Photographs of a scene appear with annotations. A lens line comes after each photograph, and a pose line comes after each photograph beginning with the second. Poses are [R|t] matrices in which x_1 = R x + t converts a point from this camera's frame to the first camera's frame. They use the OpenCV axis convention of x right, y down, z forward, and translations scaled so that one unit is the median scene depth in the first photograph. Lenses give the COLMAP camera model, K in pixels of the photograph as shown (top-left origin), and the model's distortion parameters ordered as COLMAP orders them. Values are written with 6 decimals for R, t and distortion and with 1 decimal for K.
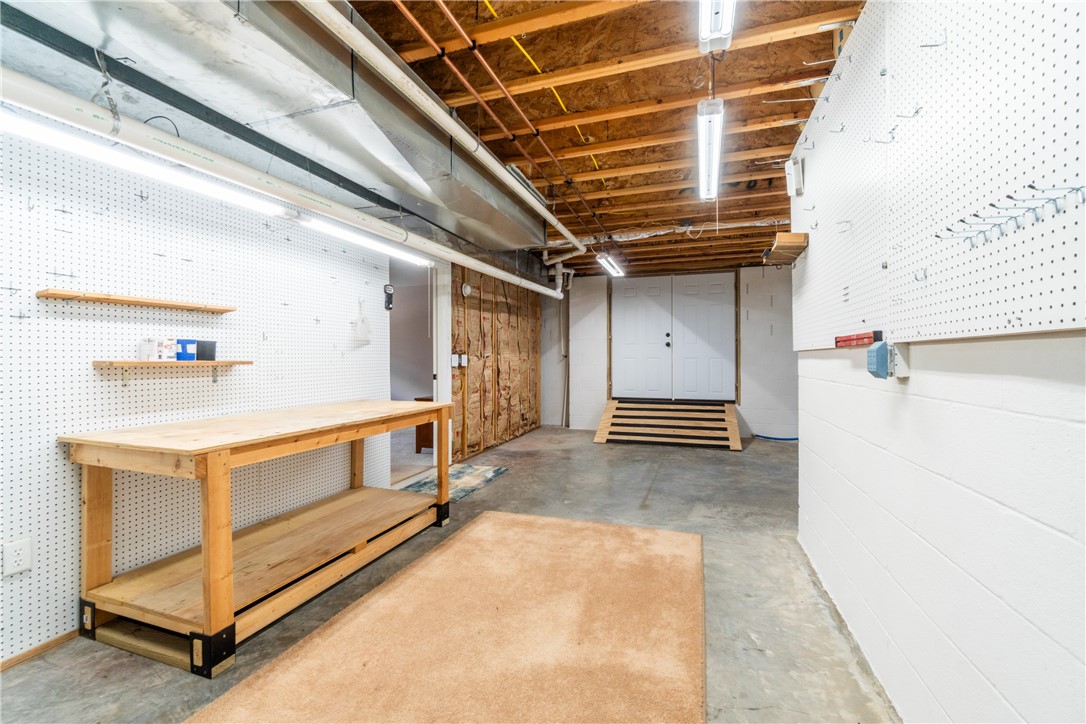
lens RADIAL K [[467.2, 0, 535.0], [0, 467.2, 356.0], [0, 0, 1]] dist [-0.000830, 0.000209]
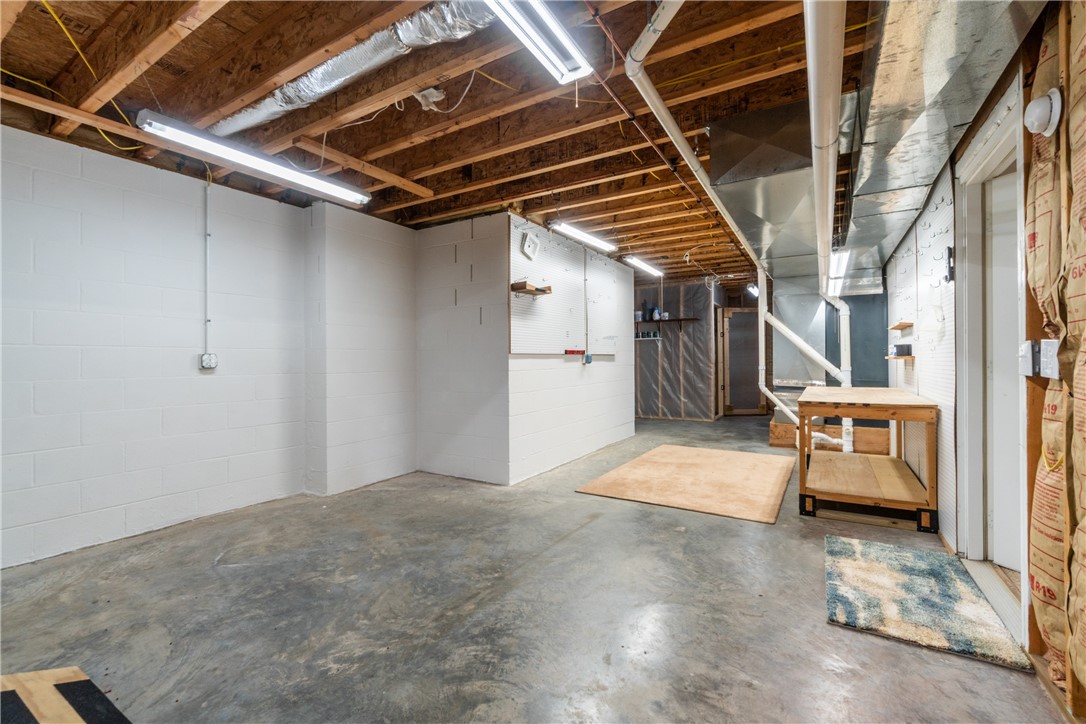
lens RADIAL K [[467.2, 0, 535.0], [0, 467.2, 356.0], [0, 0, 1]] dist [-0.000830, 0.000209]
pose [[-0.975560, 0.004996, 0.219678, 0.140506], [0.002652, 0.999936, -0.010964, 0.010694], [-0.219719, -0.010114, -0.975511, 1.889520]]
